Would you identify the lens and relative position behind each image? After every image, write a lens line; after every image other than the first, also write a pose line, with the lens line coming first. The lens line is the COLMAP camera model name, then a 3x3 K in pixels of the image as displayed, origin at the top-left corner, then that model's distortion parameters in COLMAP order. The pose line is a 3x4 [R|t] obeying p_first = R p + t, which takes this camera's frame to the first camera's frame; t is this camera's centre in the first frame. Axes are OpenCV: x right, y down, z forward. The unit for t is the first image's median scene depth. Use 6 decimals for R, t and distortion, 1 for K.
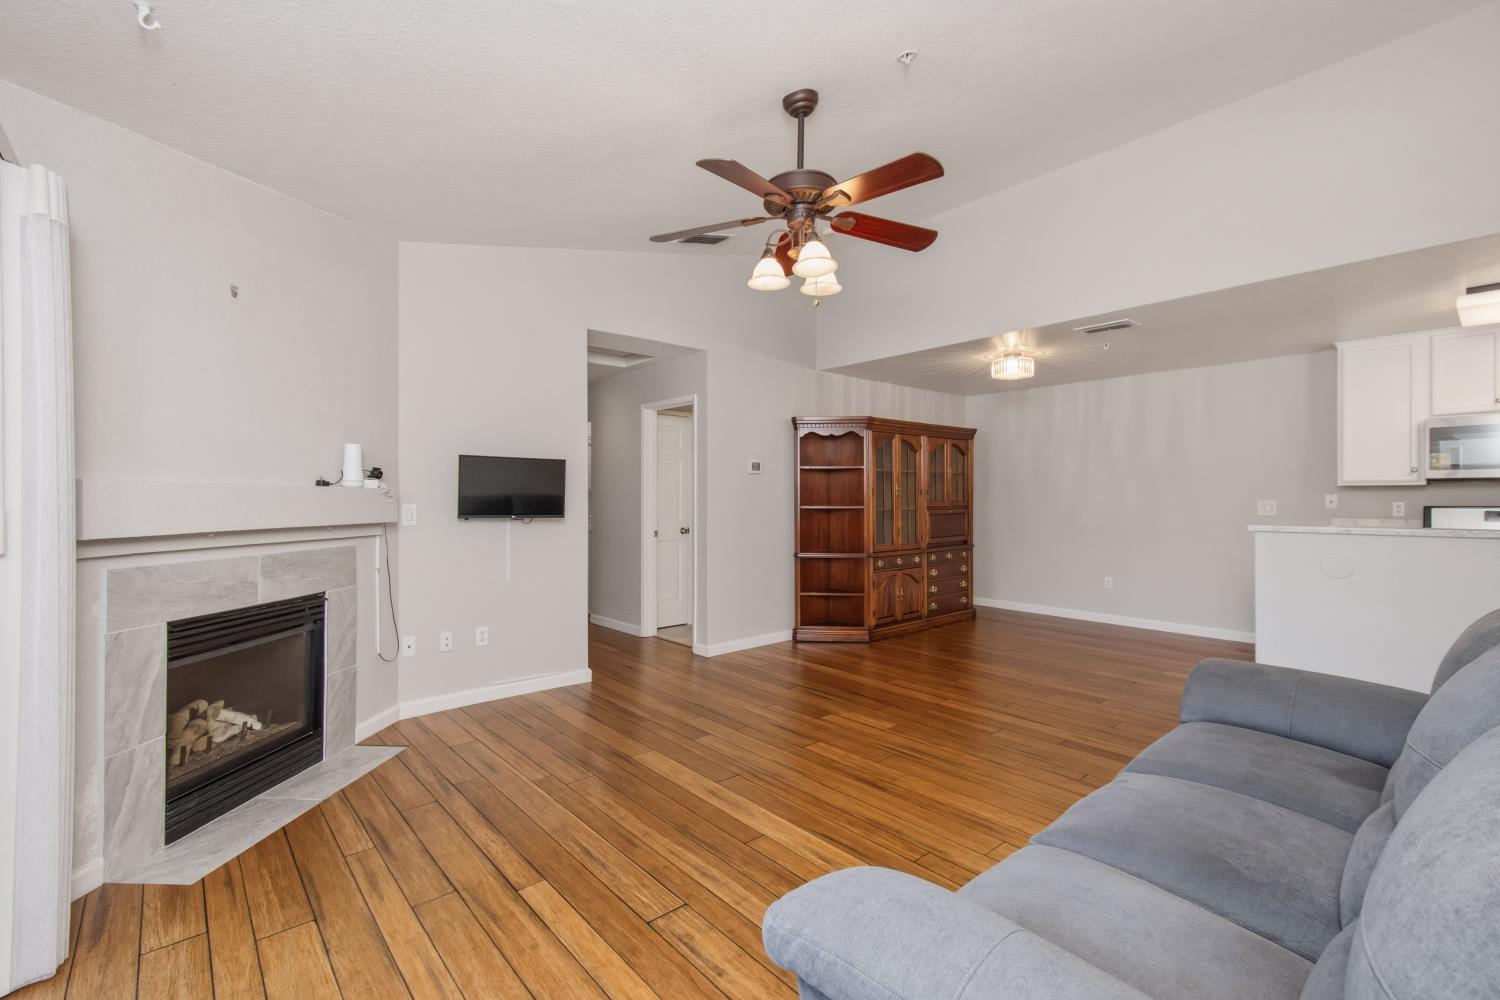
lens RADIAL K [[652.6, 0, 750.0], [0, 652.6, 500.0], [0, 0, 1]] dist [0.000497, 0.000008]
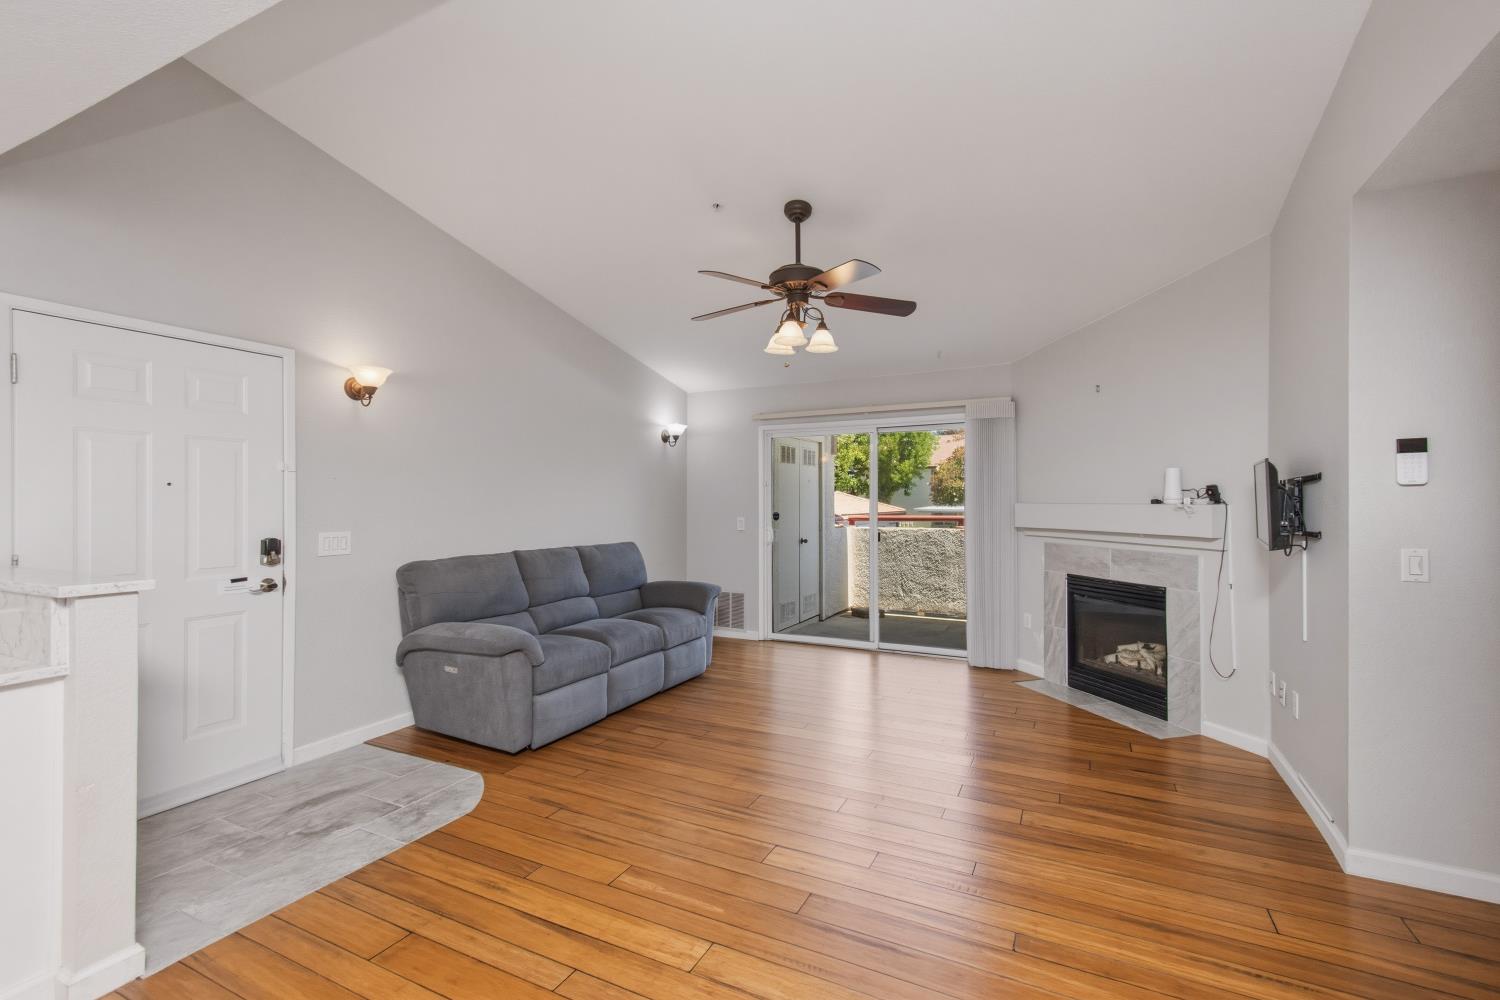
lens RADIAL K [[663.5, 0, 750.5], [0, 663.5, 521.1], [0, 0, 1]] dist [0.001171, 0.000140]
pose [[-0.928331, 0.014416, -0.371476, 0.547111], [0.002483, 0.999466, 0.032582, -0.030246], [0.371747, 0.029324, -0.927871, 1.826300]]
